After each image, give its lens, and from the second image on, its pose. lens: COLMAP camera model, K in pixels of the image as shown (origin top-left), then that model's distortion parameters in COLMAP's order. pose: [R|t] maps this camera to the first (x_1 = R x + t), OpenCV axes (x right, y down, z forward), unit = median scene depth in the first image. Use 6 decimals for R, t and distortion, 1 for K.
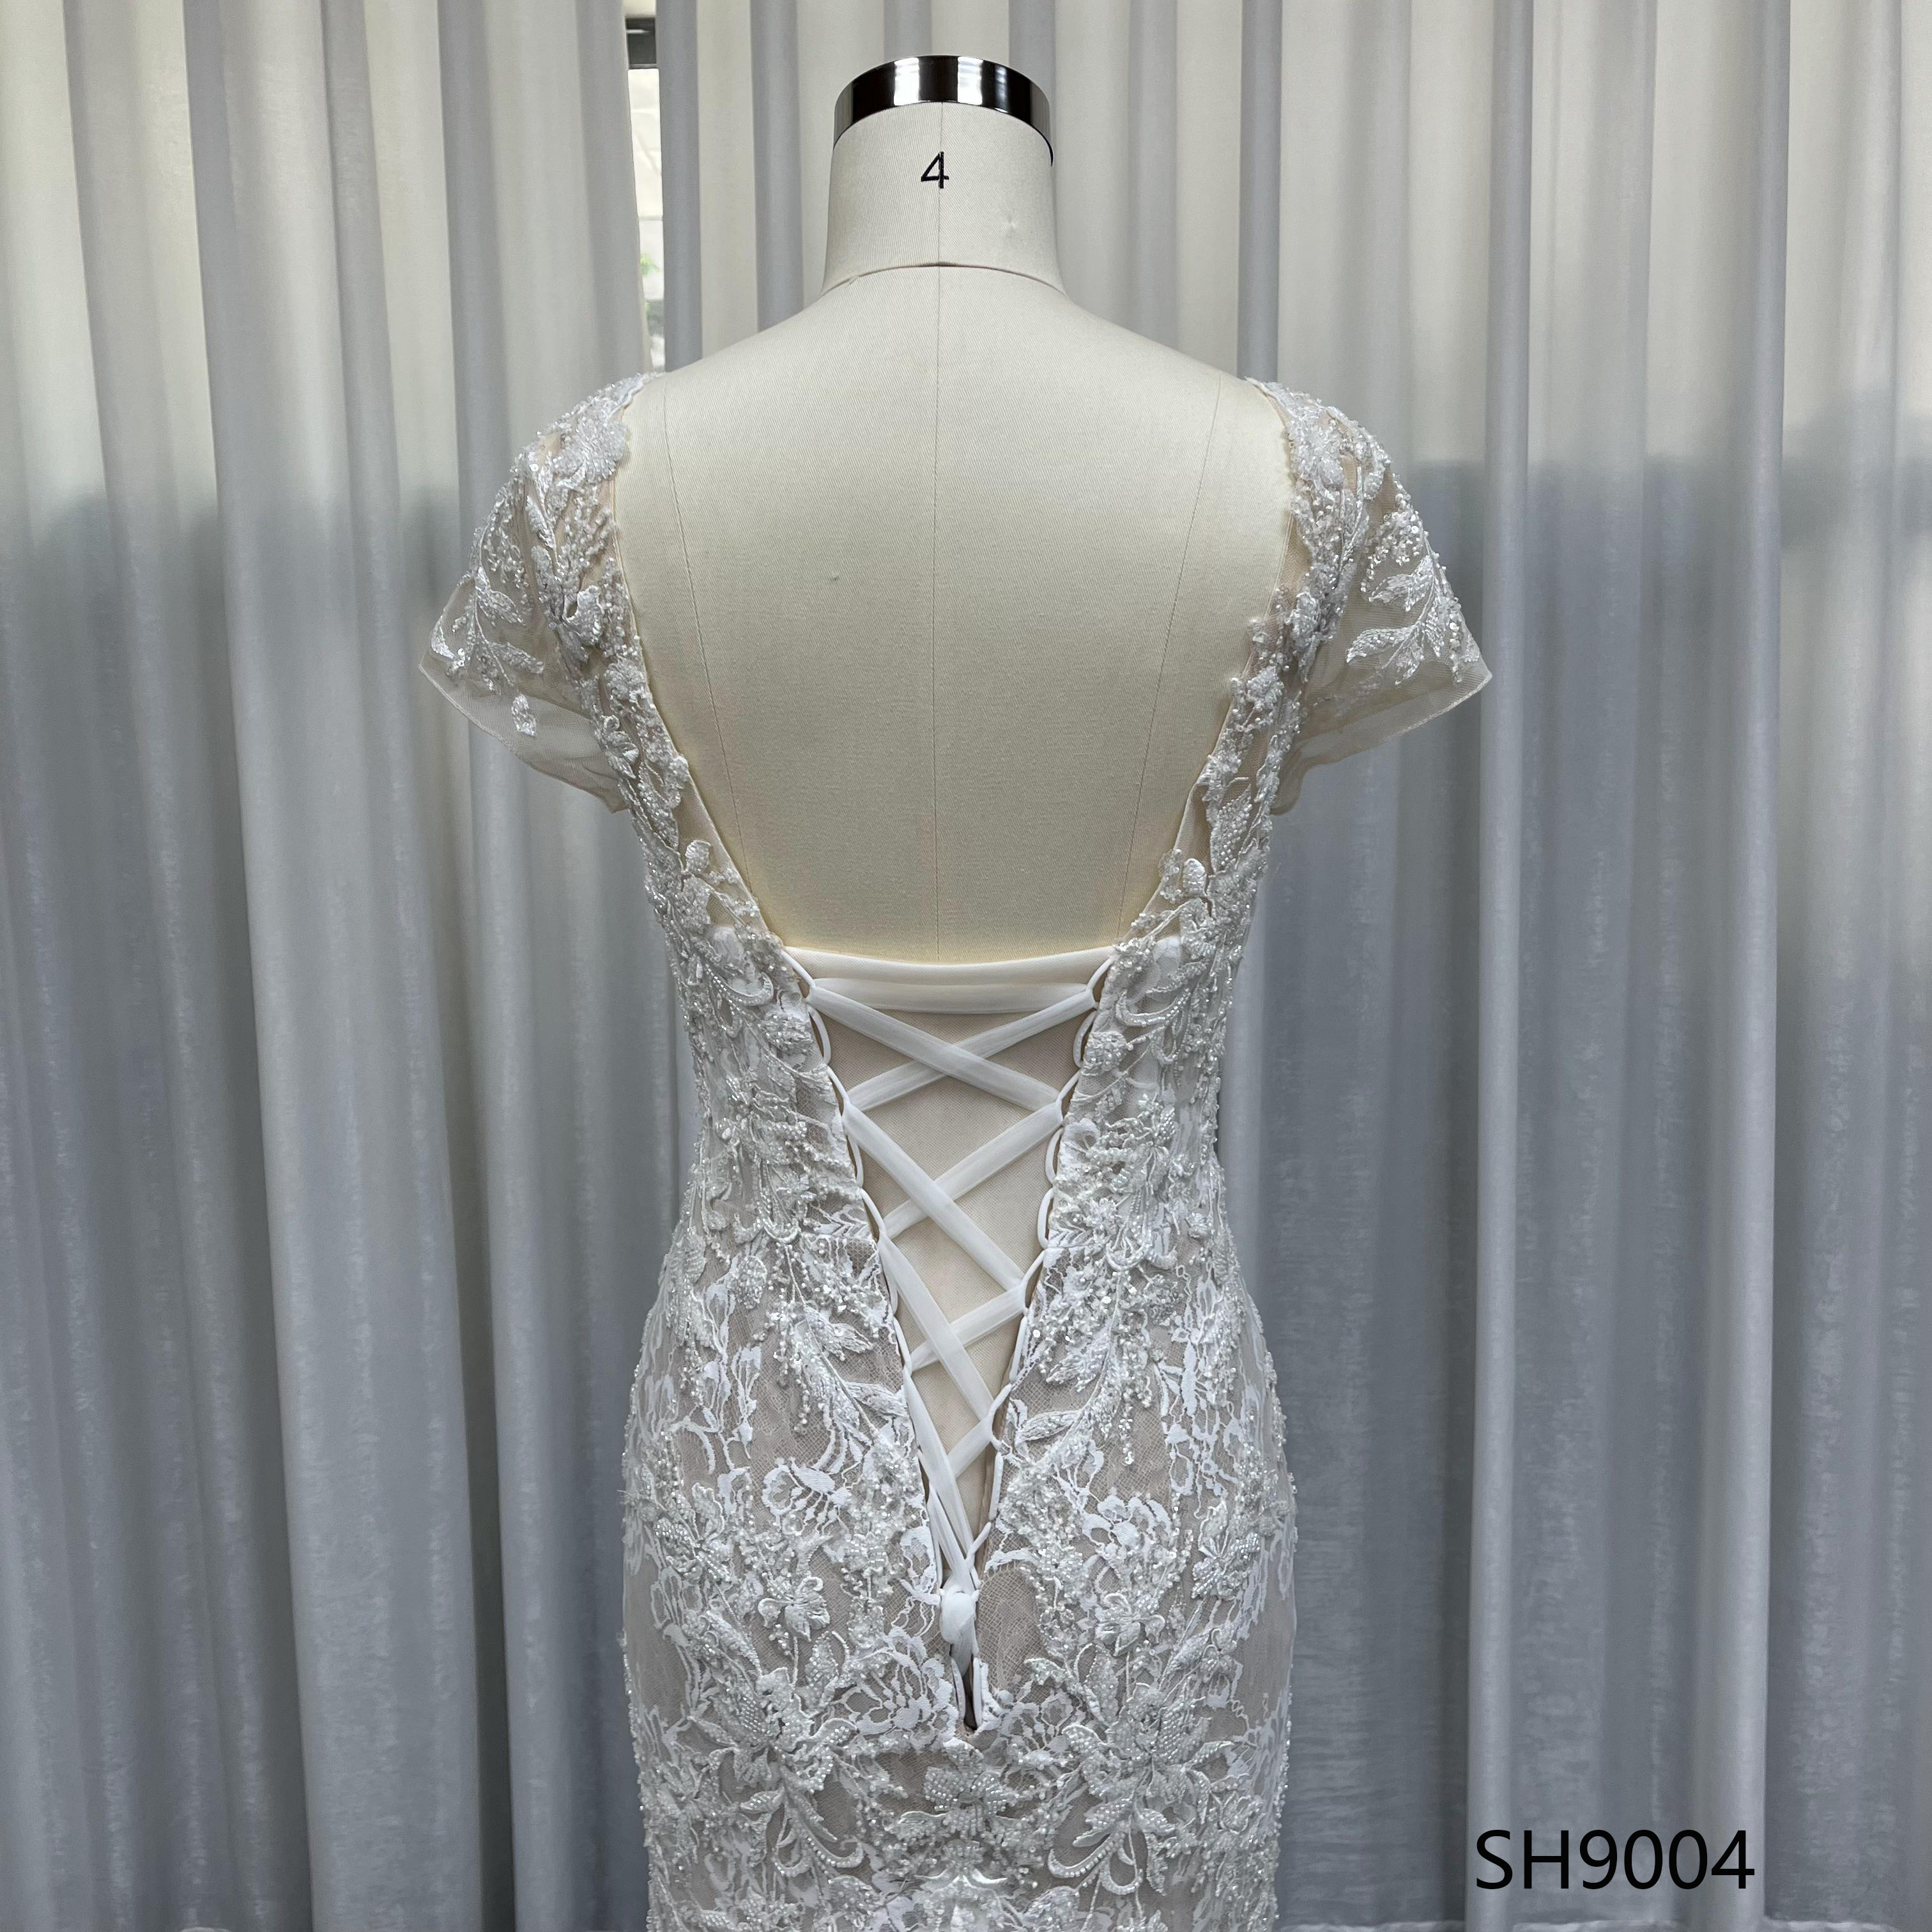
lens RADIAL K [[1977.2, 0, 969.9], [0, 1977.2, 942.9], [0, 0, 1]] dist [0.026481, 0.000000]
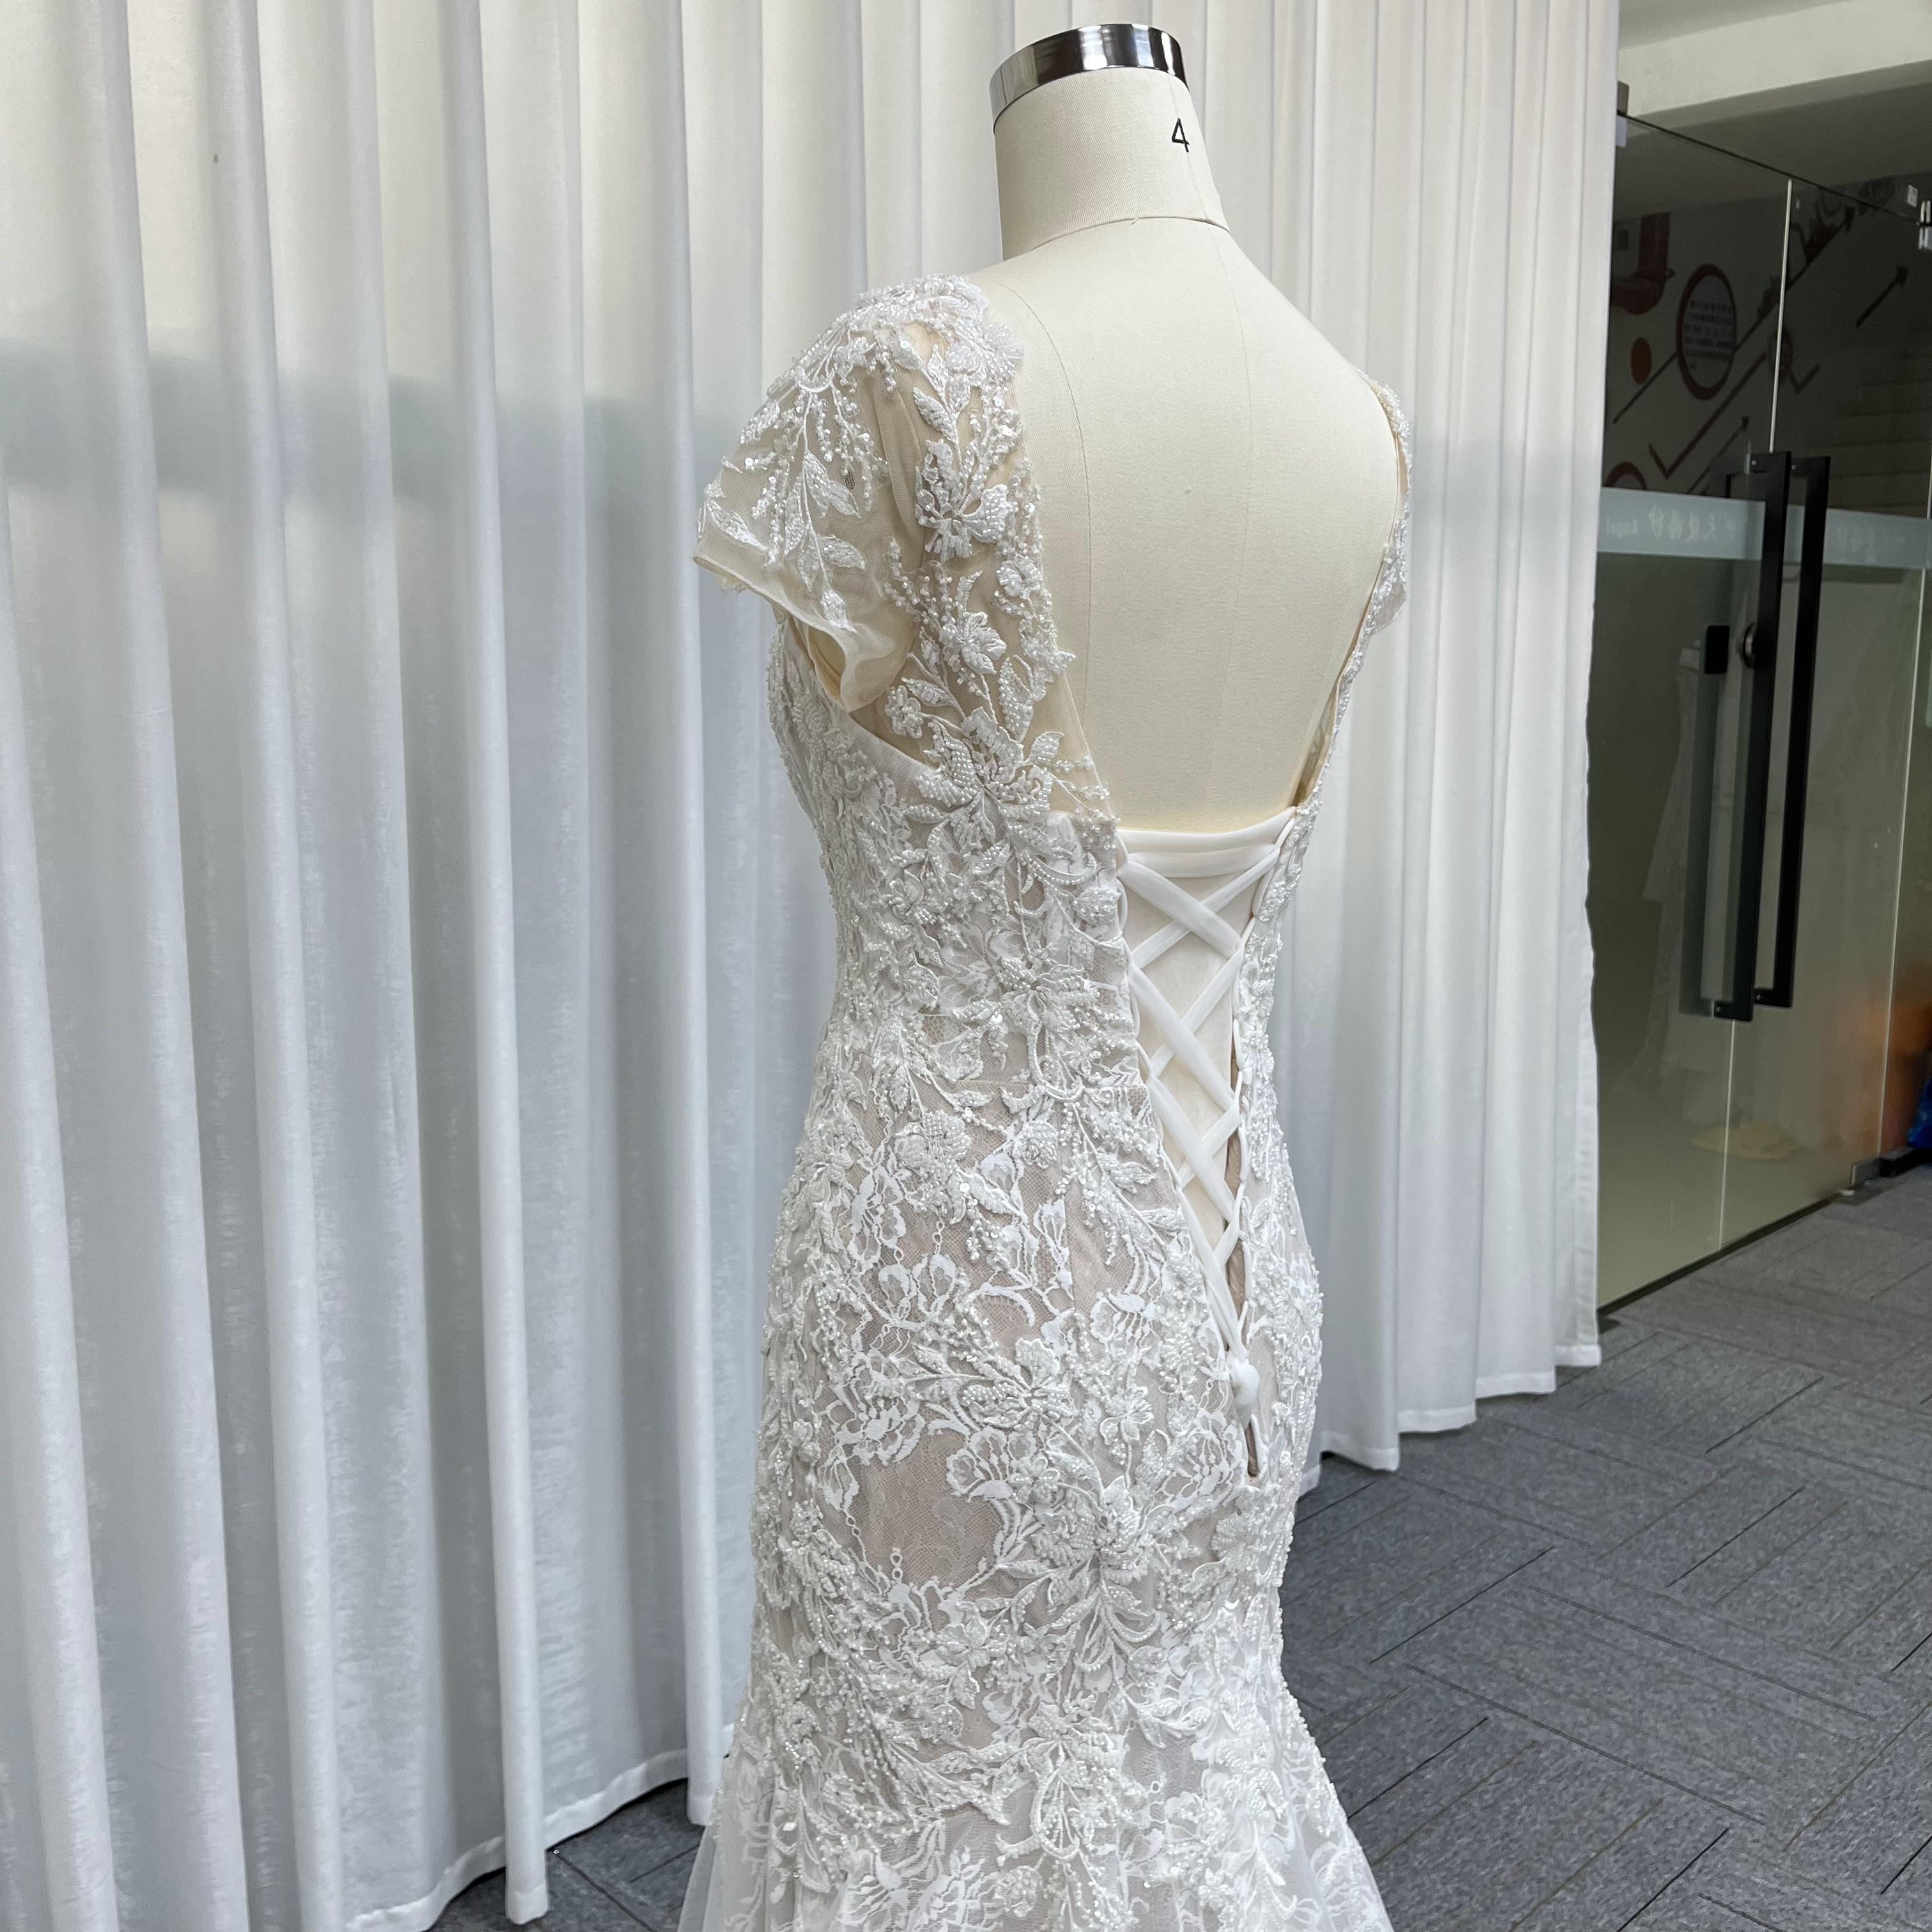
lens RADIAL K [[1977.2, 0, 989.9], [0, 1977.2, 940.3], [0, 0, 1]] dist [0.026481, 0.000000]
pose [[0.697070, -0.097837, 0.710296, -0.907977], [0.077461, 0.995124, 0.061051, -0.007023], [-0.712806, 0.012463, 0.701250, 0.271601]]
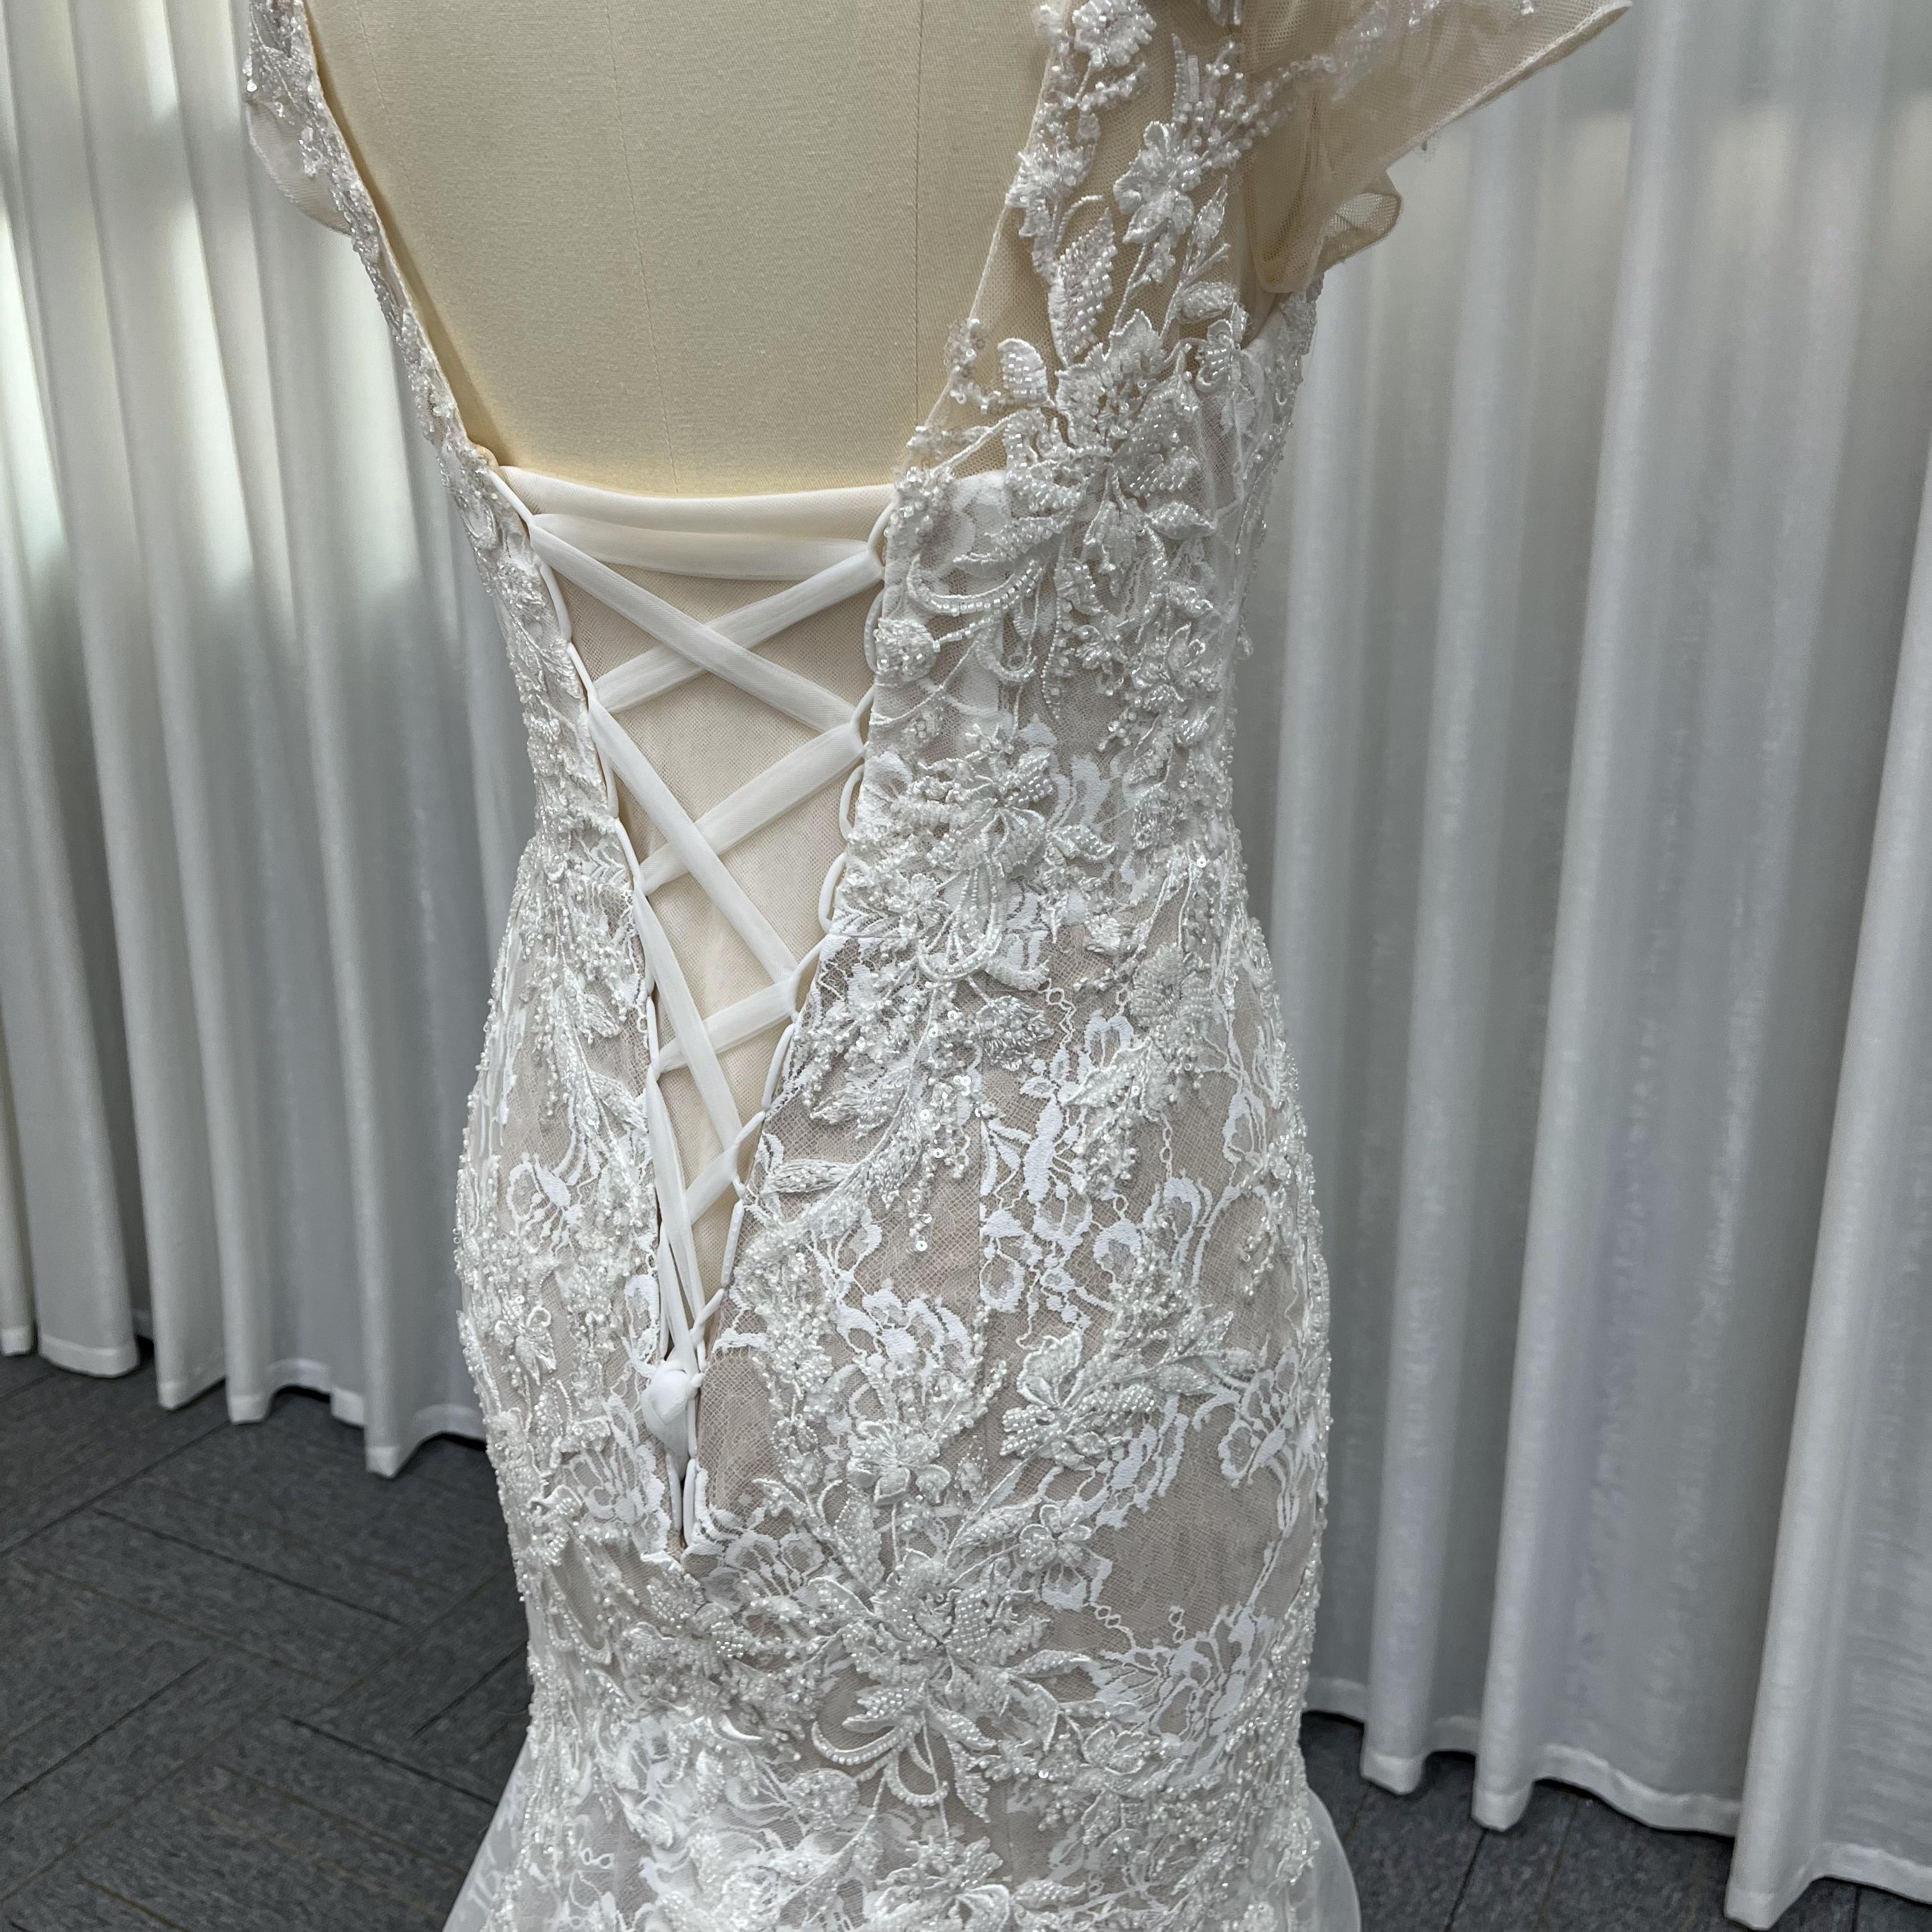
lens RADIAL K [[1977.2, 0, 966.4], [0, 1977.2, 954.0], [0, 0, 1]] dist [0.026481, 0.000000]
pose [[0.890755, 0.138949, -0.432722, 0.382329], [-0.066031, 0.981582, 0.179266, 0.034930], [0.449661, -0.131109, 0.883524, 0.410215]]
